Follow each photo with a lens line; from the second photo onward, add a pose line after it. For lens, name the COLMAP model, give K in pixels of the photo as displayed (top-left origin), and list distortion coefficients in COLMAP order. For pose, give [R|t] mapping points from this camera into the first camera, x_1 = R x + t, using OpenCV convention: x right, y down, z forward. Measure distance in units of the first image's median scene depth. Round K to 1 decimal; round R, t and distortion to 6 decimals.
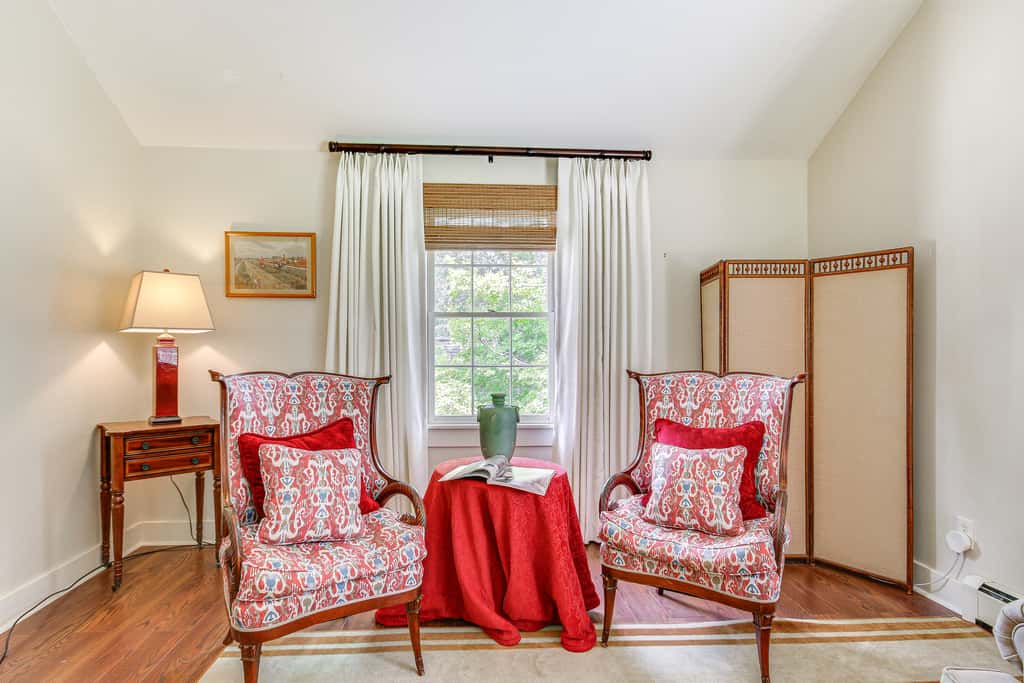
lens RADIAL K [[532.7, 0, 488.9], [0, 532.7, 348.7], [0, 0, 1]] dist [0.002868, 0.000540]
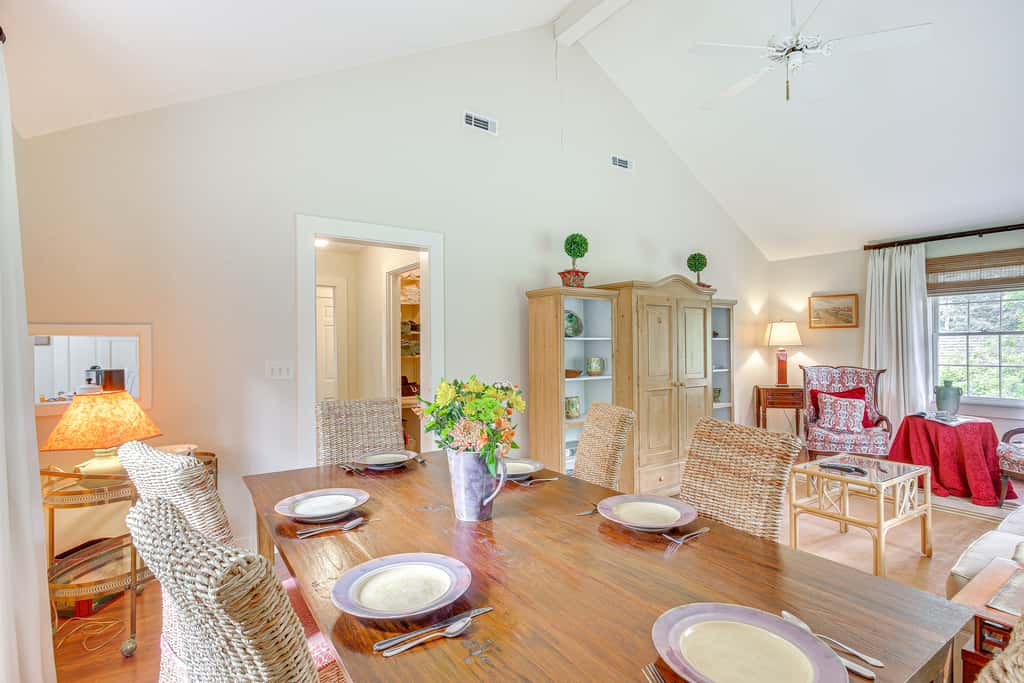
lens RADIAL K [[506.0, 0, 512.0], [0, 506.0, 341.5], [0, 0, 1]] dist [0.001155, 0.000503]
pose [[0.520337, -0.011320, -0.853886, 0.772649], [0.013371, 0.999898, -0.005107, -0.070507], [0.853857, -0.008760, 0.520435, -1.334759]]
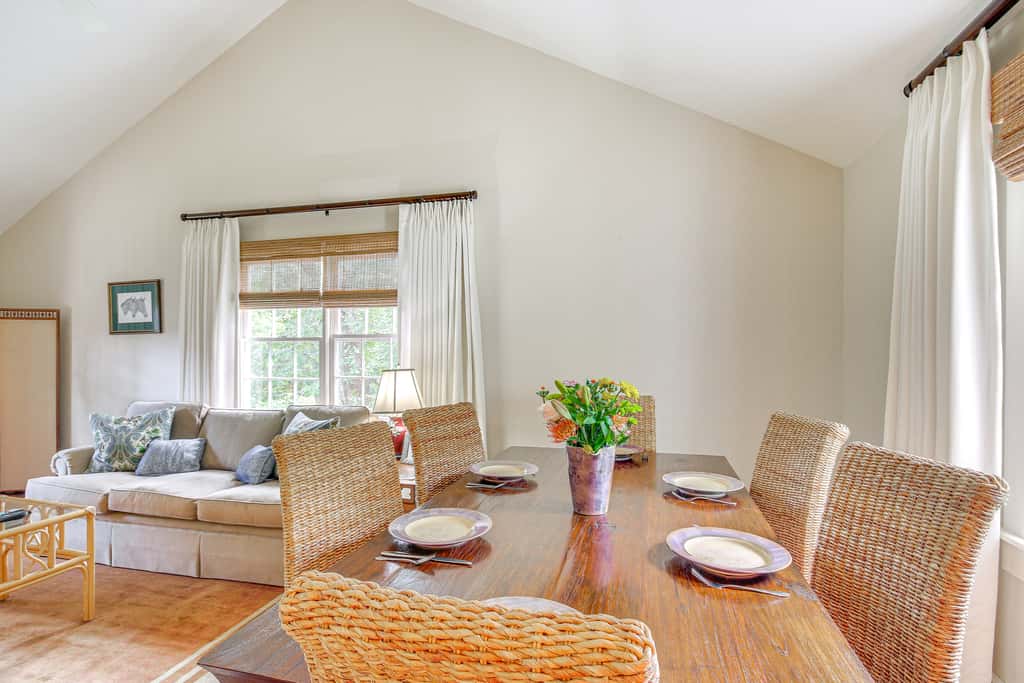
lens RADIAL K [[532.7, 0, 488.9], [0, 532.7, 348.7], [0, 0, 1]] dist [0.002868, 0.000540]
pose [[0.328476, 0.000439, 0.944512, -0.520786], [-0.003357, 0.999994, 0.000702, -0.061965], [-0.944506, -0.003402, 0.328475, -1.119701]]
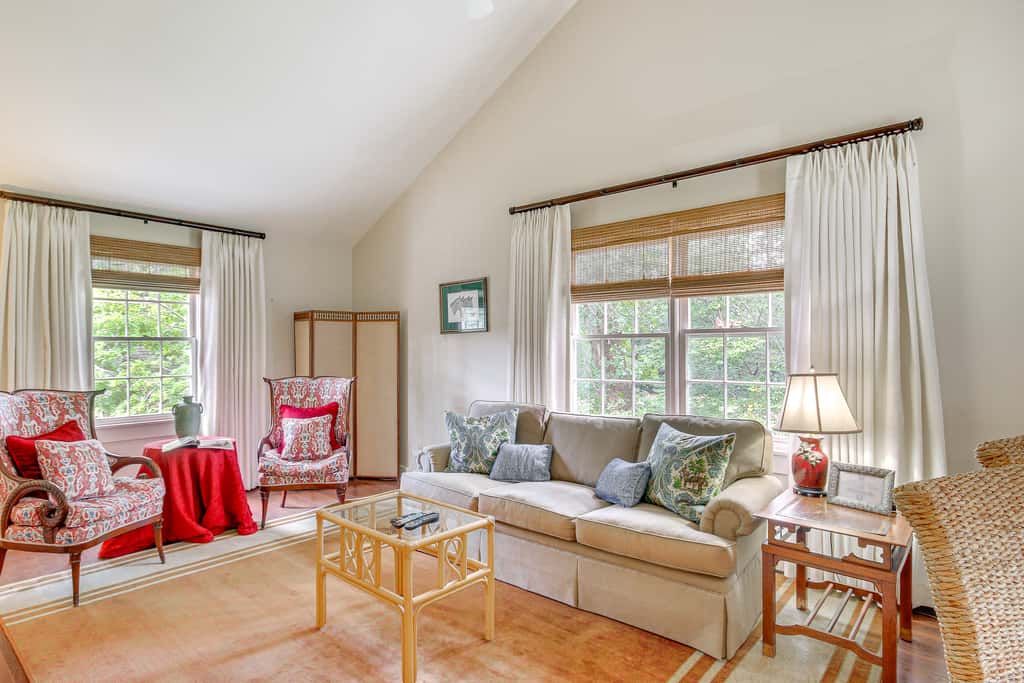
lens RADIAL K [[566.4, 0, 458.9], [0, 566.4, 340.3], [0, 0, 1]] dist [0.020989, -0.000151]
pose [[0.730252, 0.005734, 0.683153, -0.542743], [0.001928, 0.999943, -0.010454, -0.061136], [-0.683175, 0.008951, 0.730200, -0.766310]]
